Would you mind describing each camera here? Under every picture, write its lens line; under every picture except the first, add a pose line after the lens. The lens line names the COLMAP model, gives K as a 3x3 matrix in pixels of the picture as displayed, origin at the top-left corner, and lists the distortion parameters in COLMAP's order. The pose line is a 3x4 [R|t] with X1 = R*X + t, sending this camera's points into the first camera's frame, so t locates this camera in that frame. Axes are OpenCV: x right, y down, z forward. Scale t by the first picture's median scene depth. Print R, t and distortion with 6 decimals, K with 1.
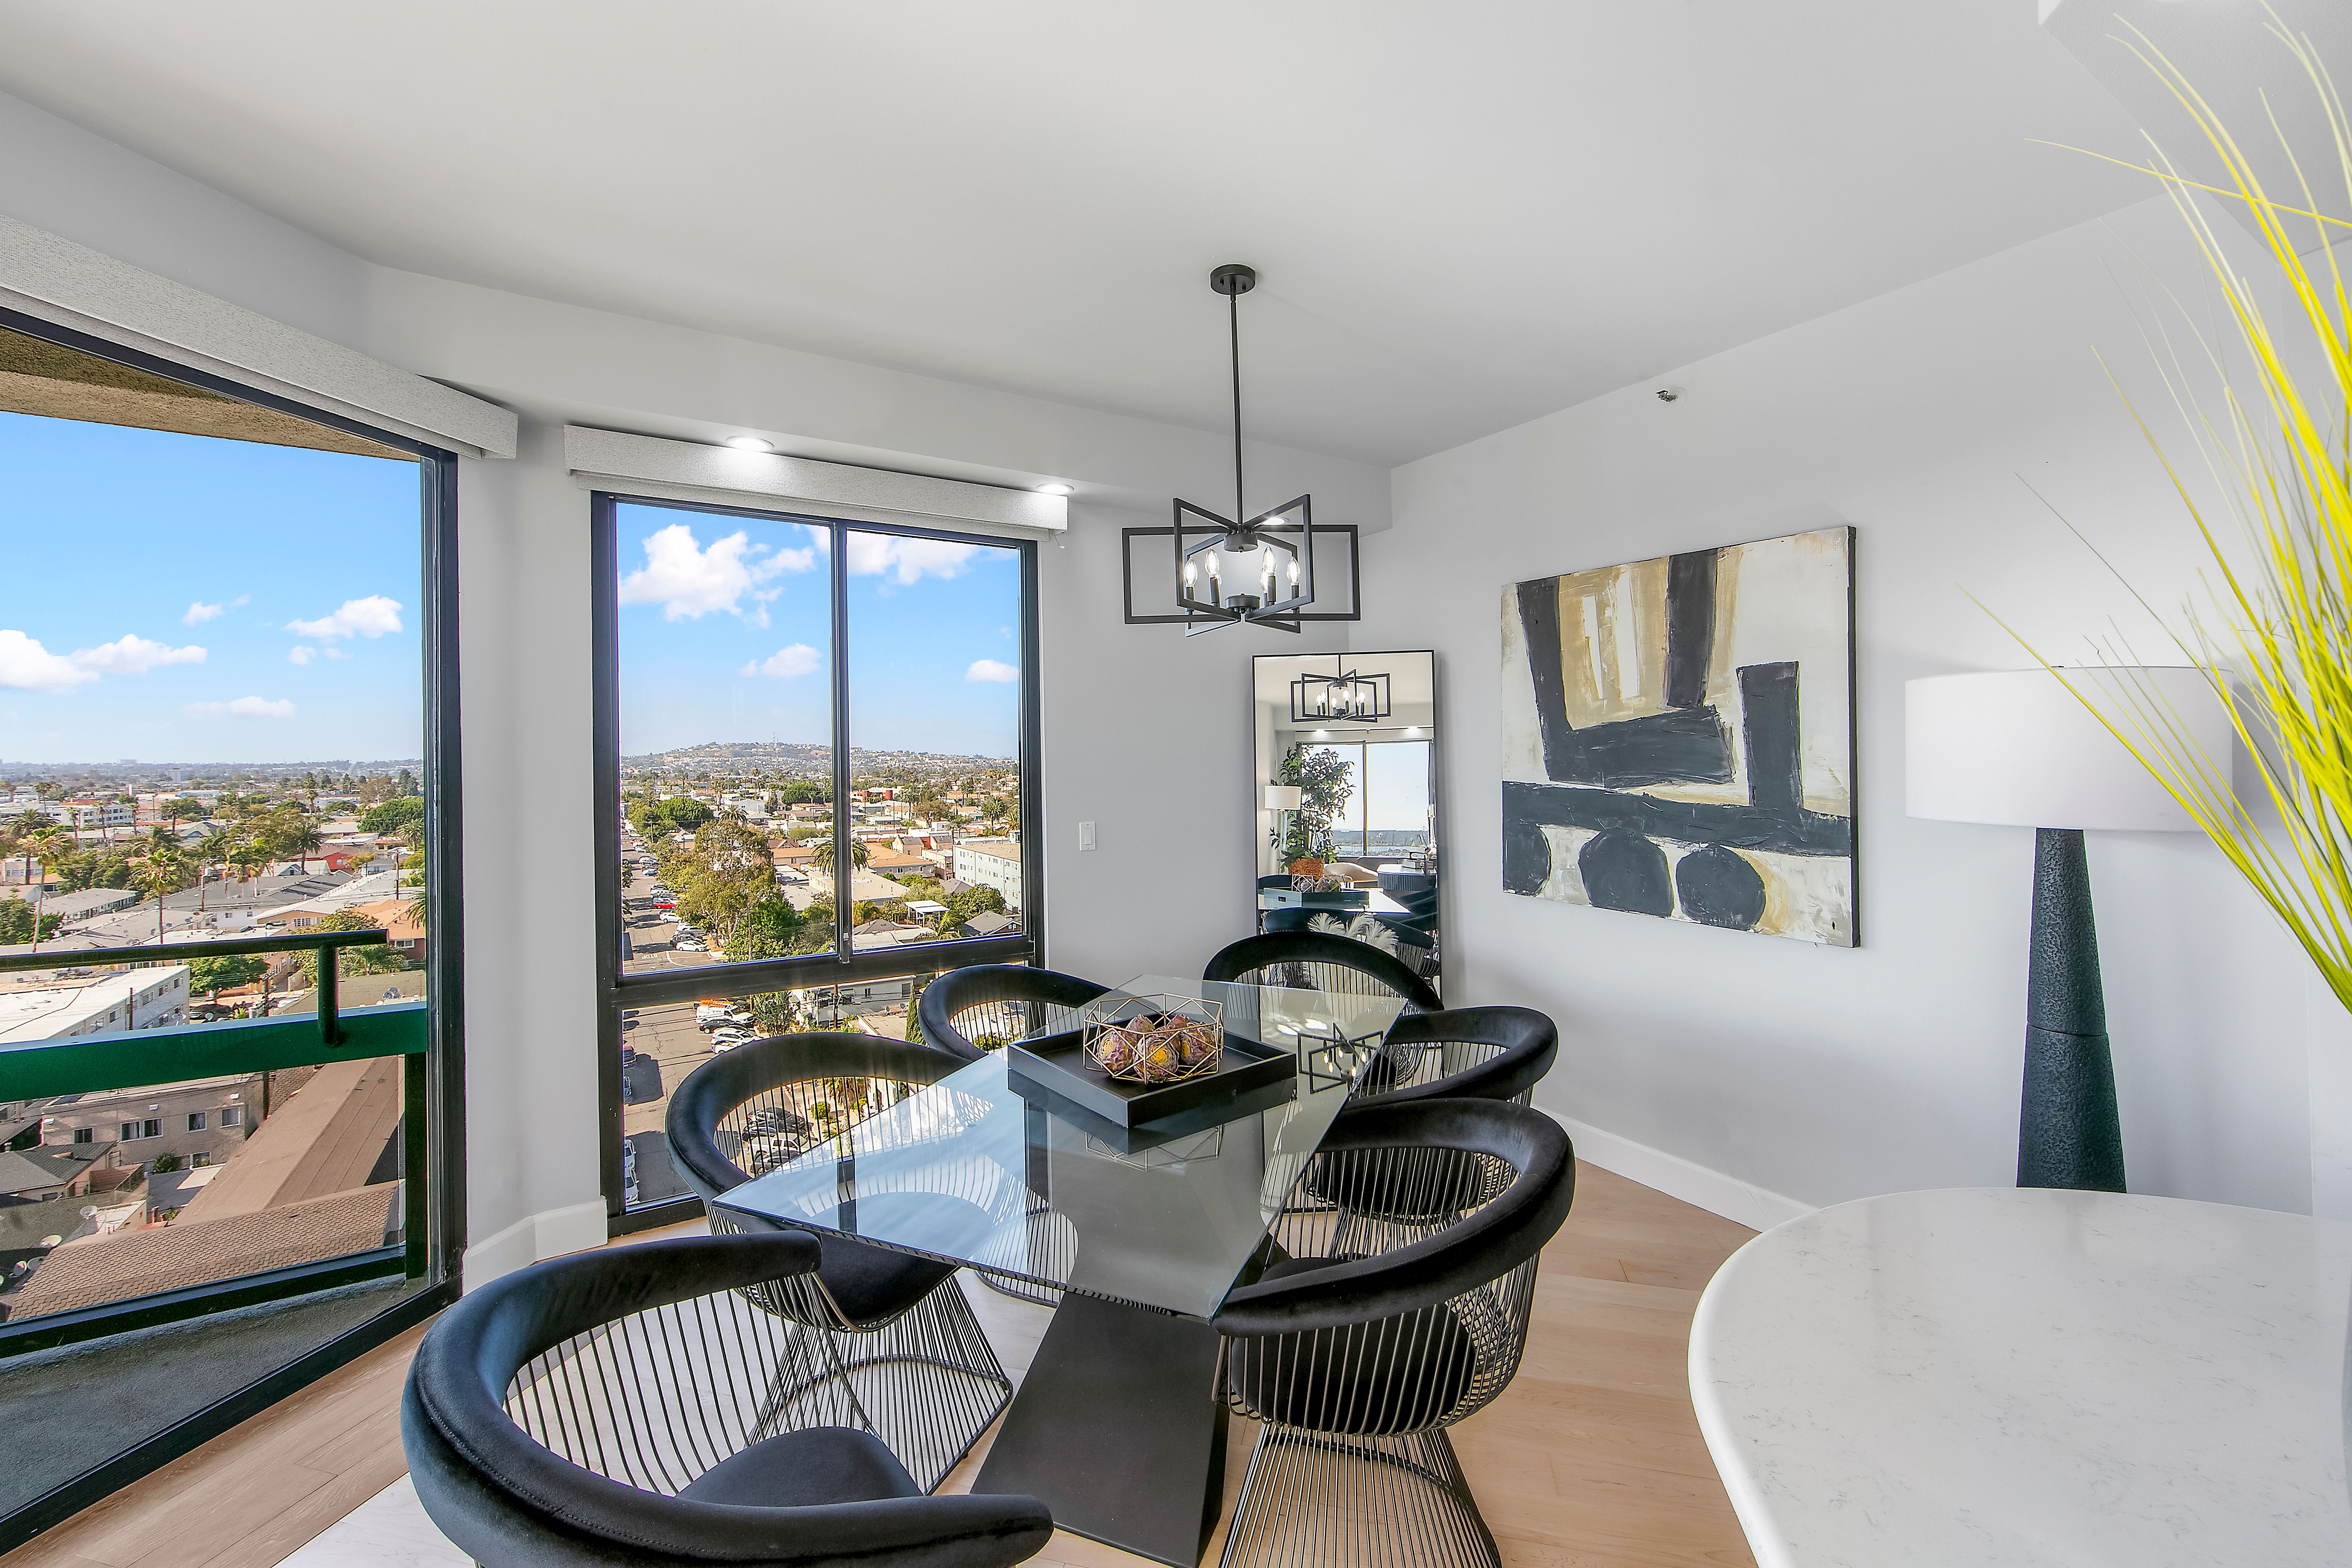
lens RADIAL K [[923.8, 0, 1183.6], [0, 923.8, 734.4], [0, 0, 1]] dist [-0.011986, -0.000037]
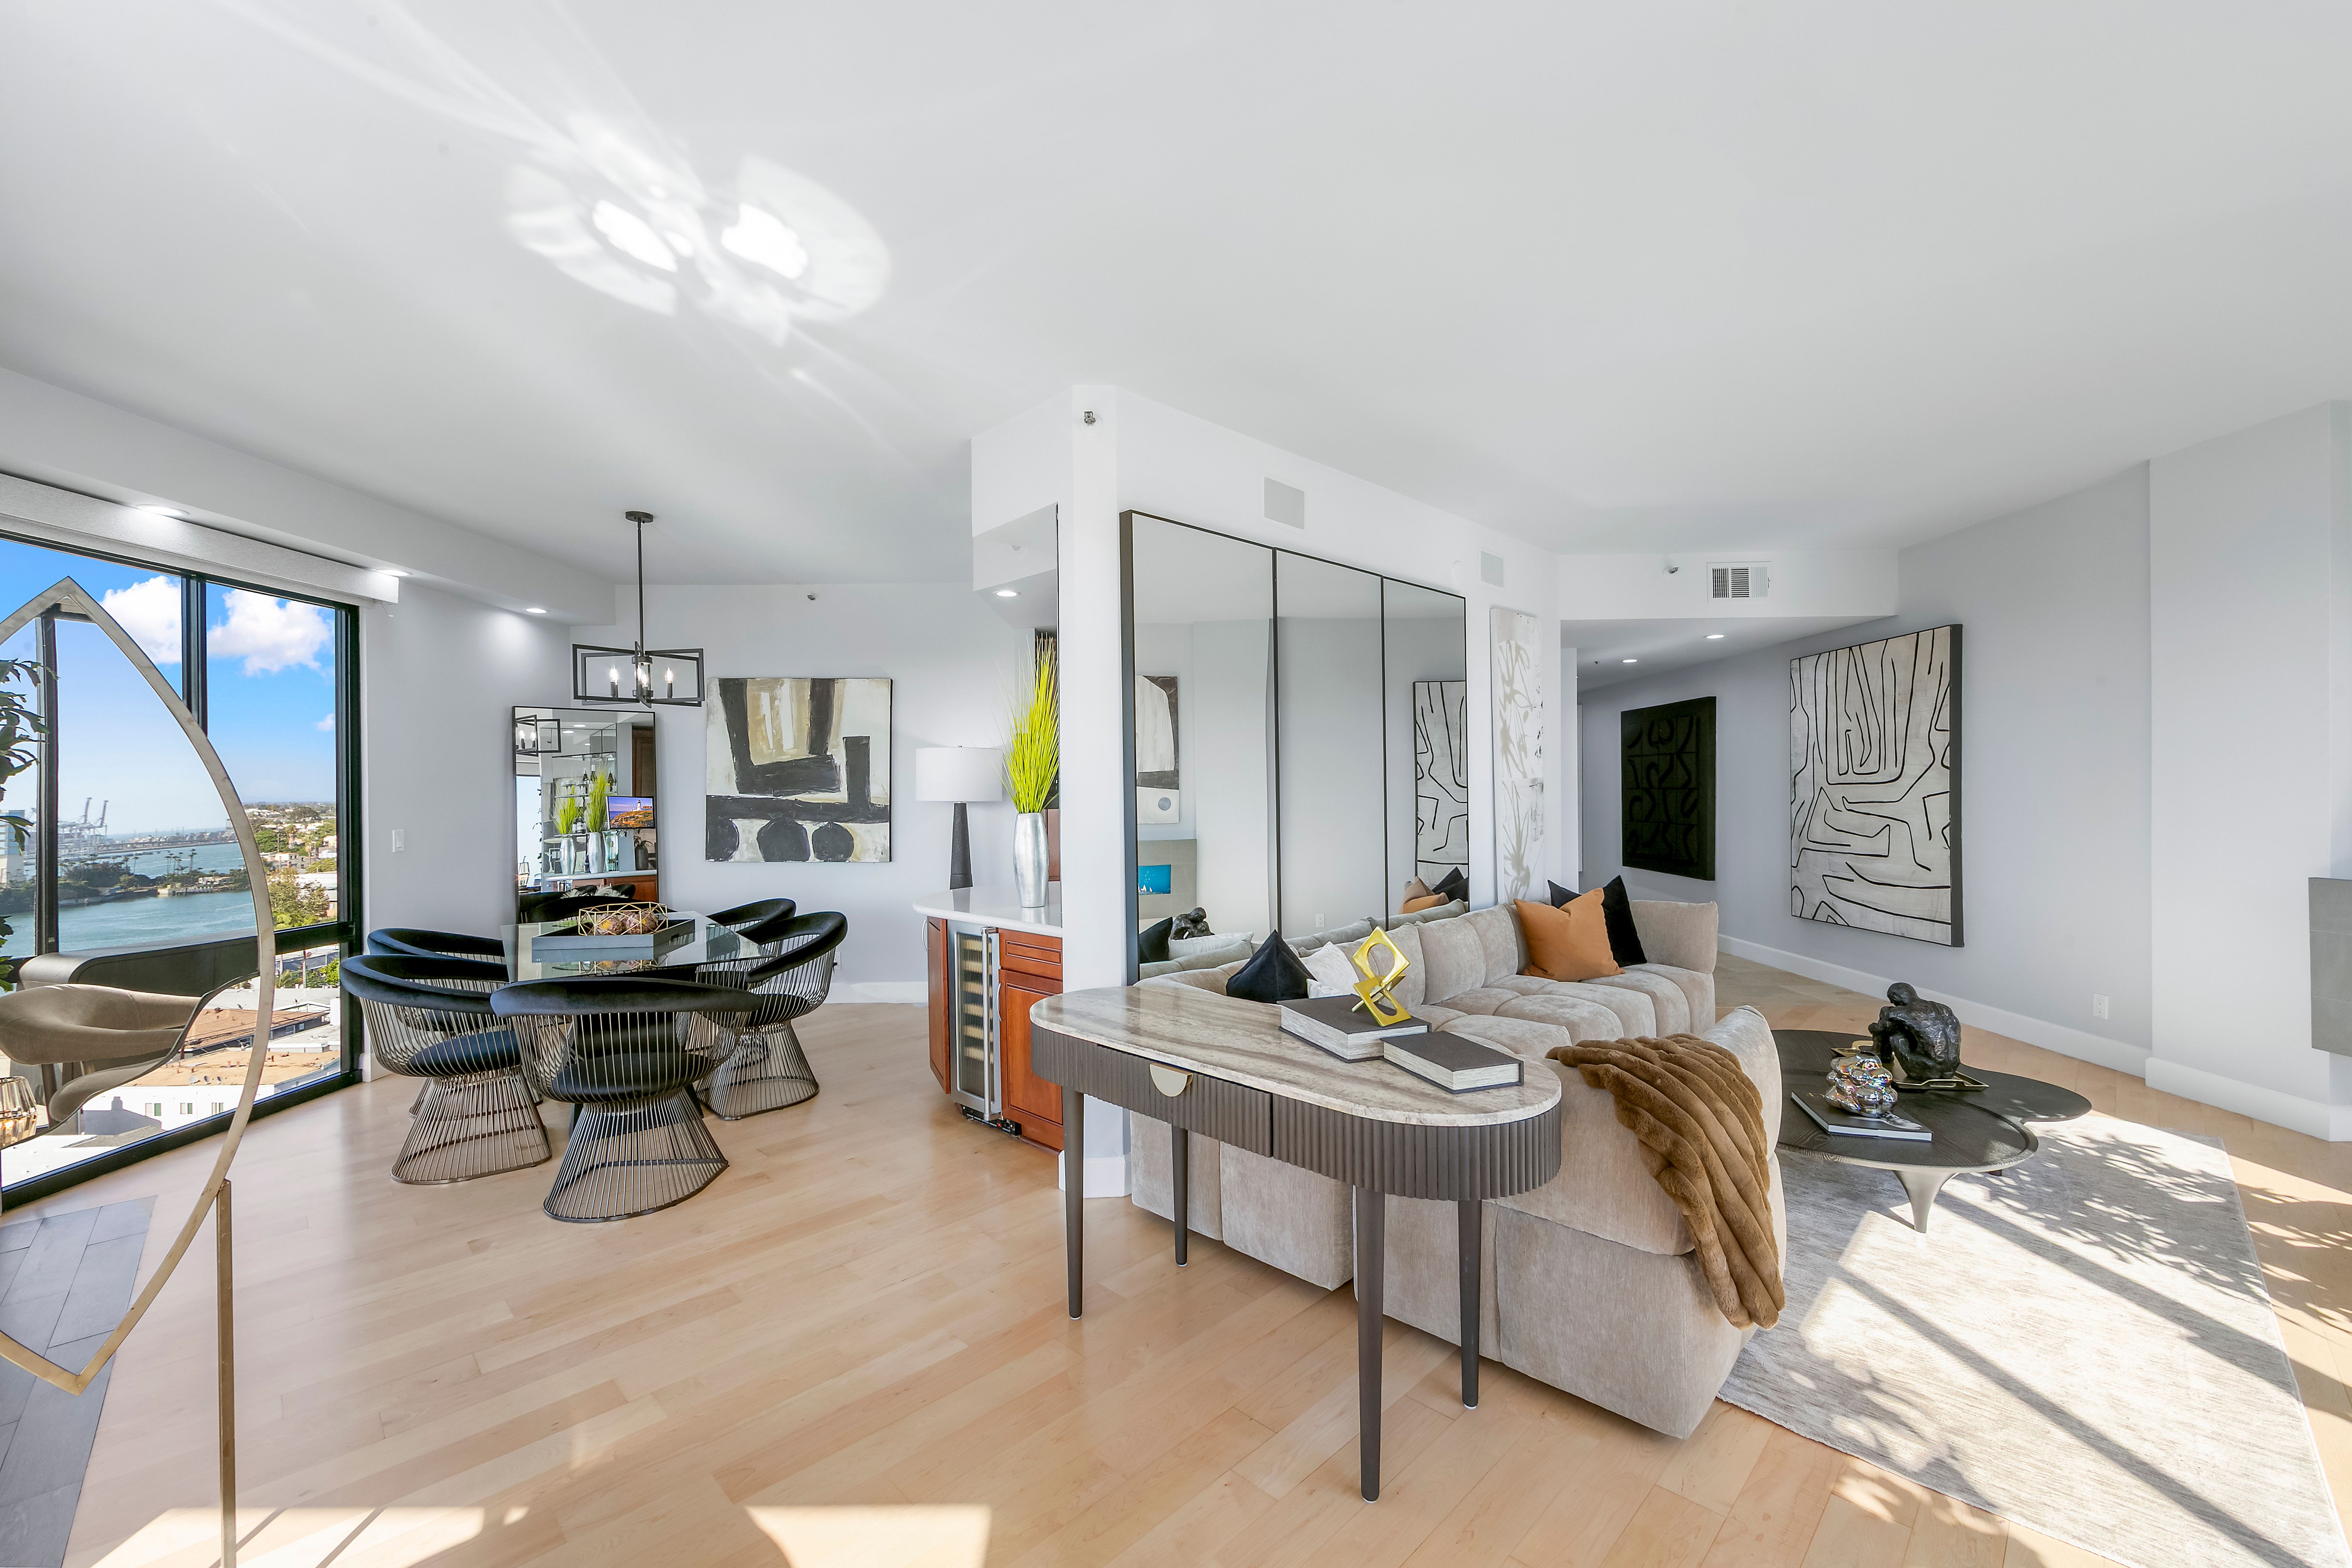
lens RADIAL K [[947.4, 0, 1168.6], [0, 947.4, 783.0], [0, 0, 1]] dist [-0.000615, 0.000210]
pose [[0.530457, 0.006149, 0.847689, -0.719084], [-0.012077, 0.999927, 0.000304, 0.019863], [-0.847626, -0.010399, 0.530493, -0.669981]]
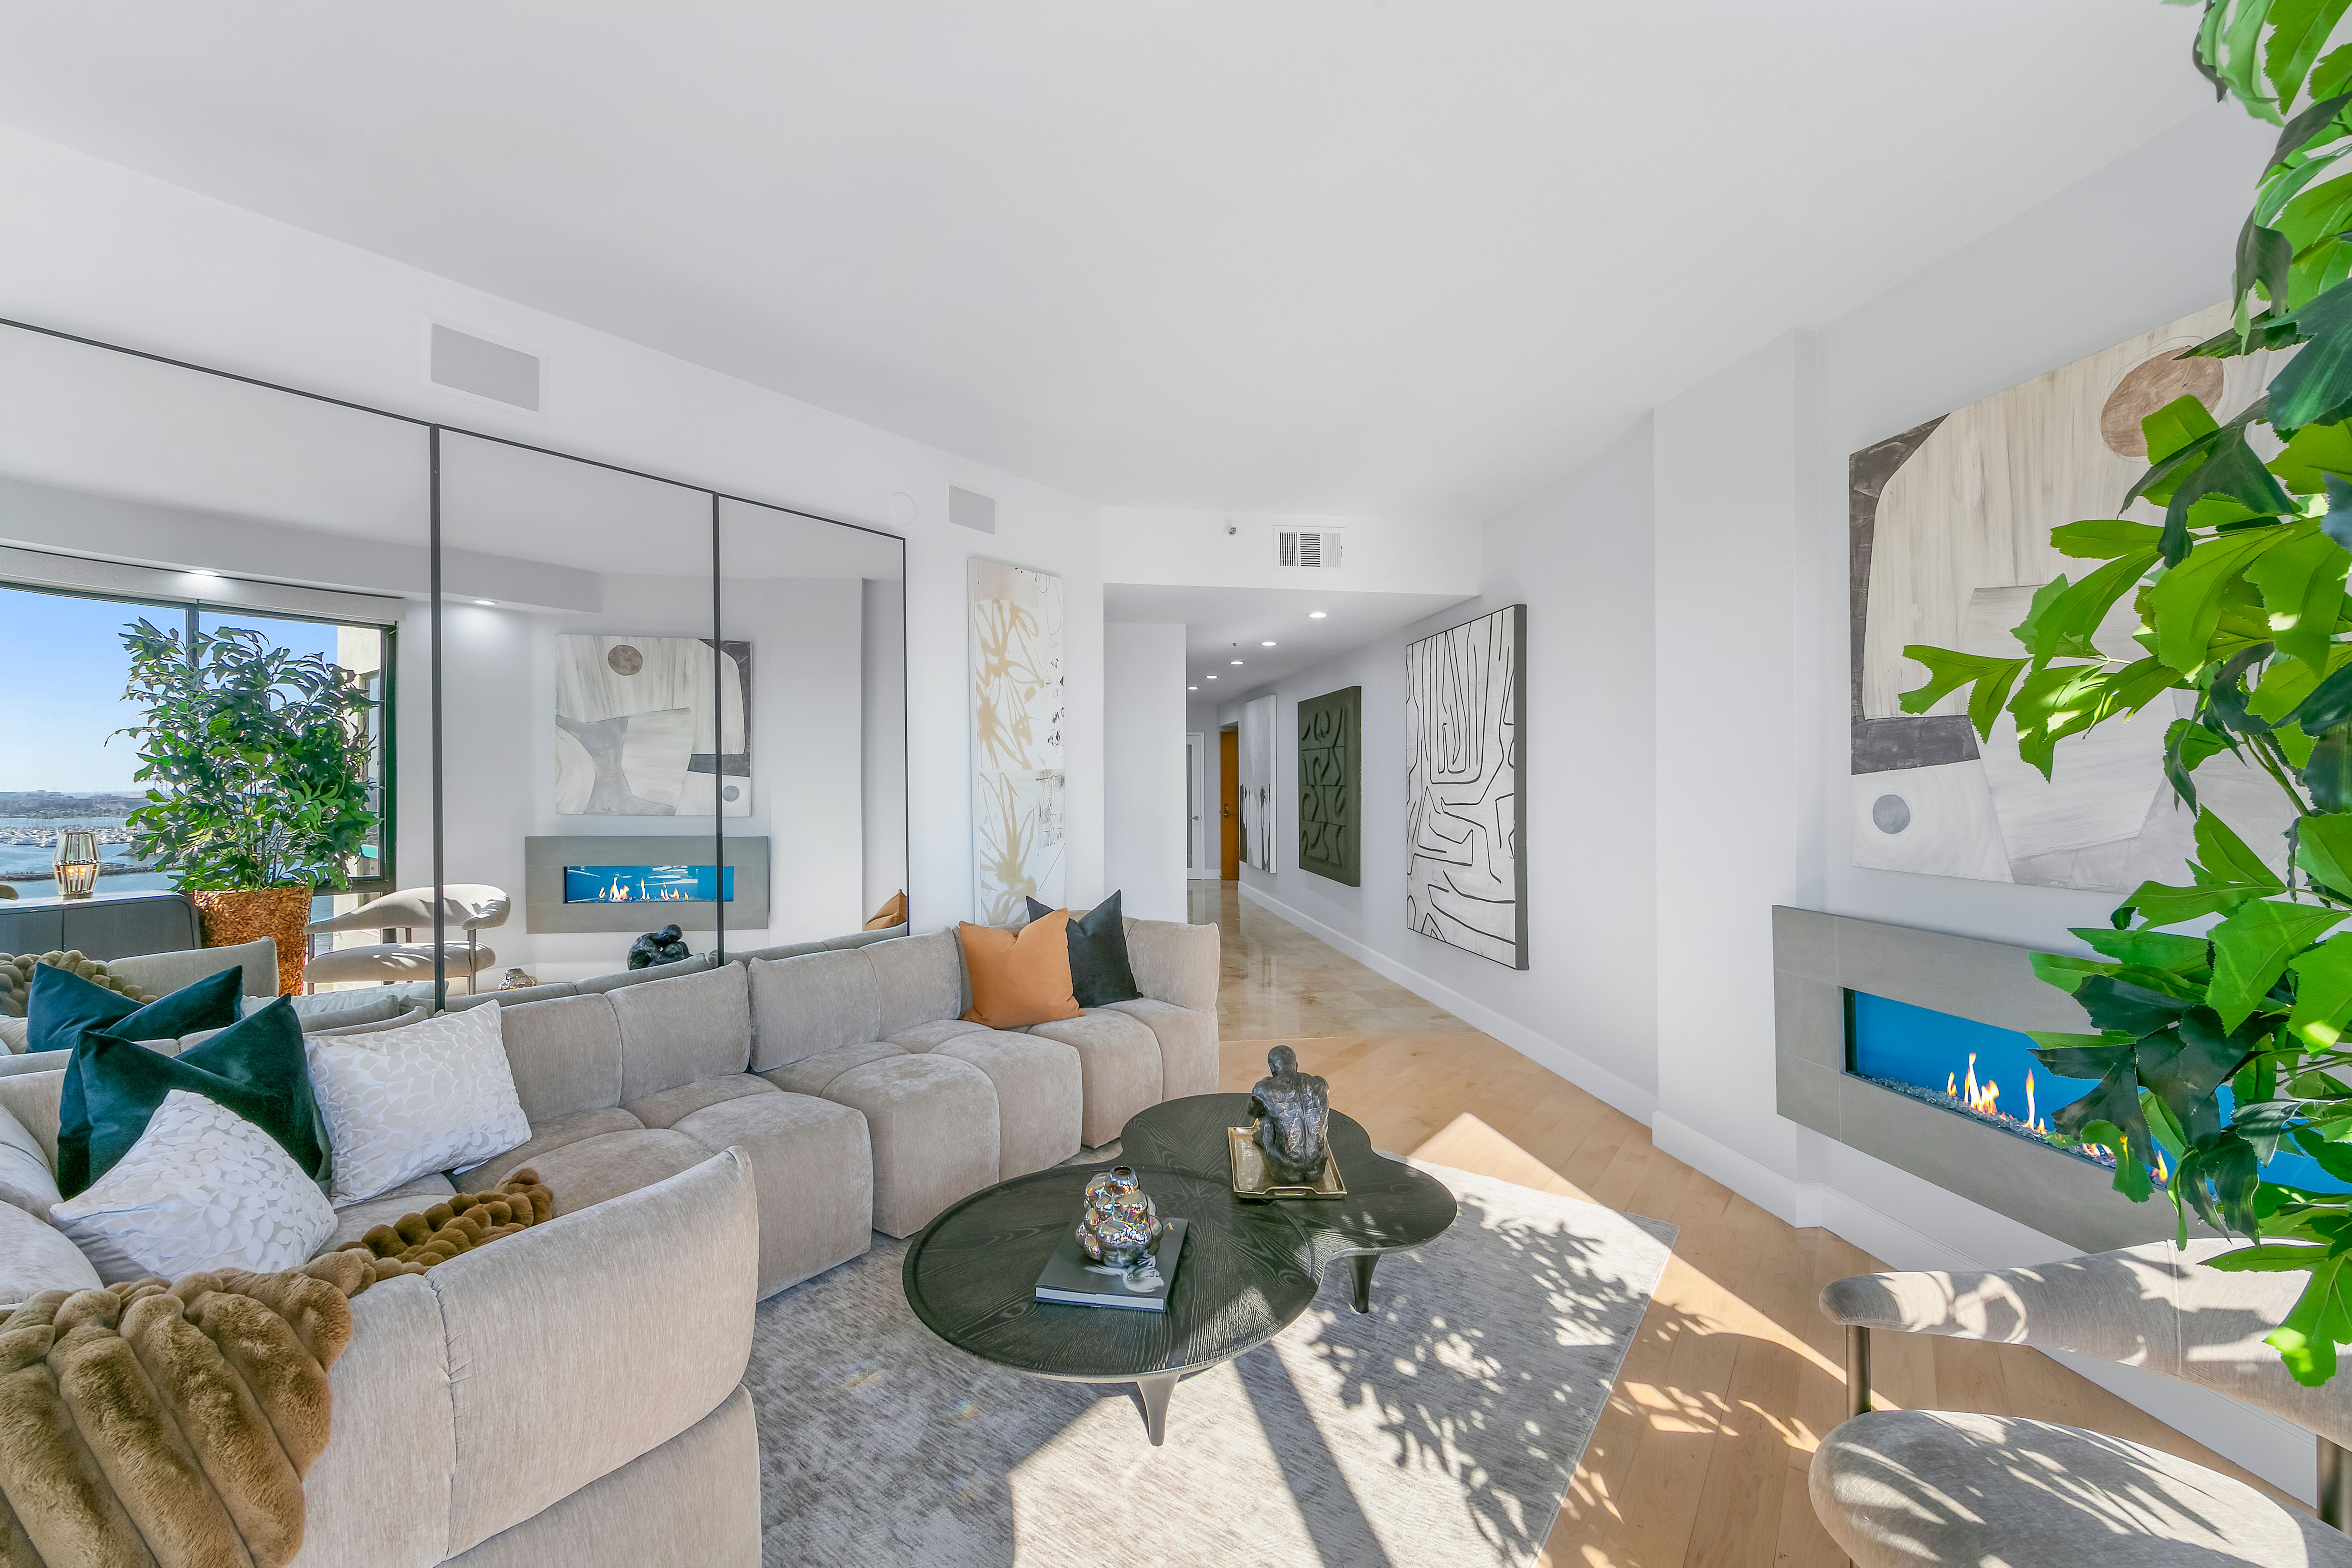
lens RADIAL K [[943.3, 0, 1170.0], [0, 943.3, 757.2], [0, 0, 1]] dist [0.000407, 0.000148]
pose [[0.404796, 0.030008, 0.913915, -0.147227], [-0.030330, 0.999352, -0.019380, 0.006904], [-0.913904, -0.019874, 0.405444, -1.047184]]
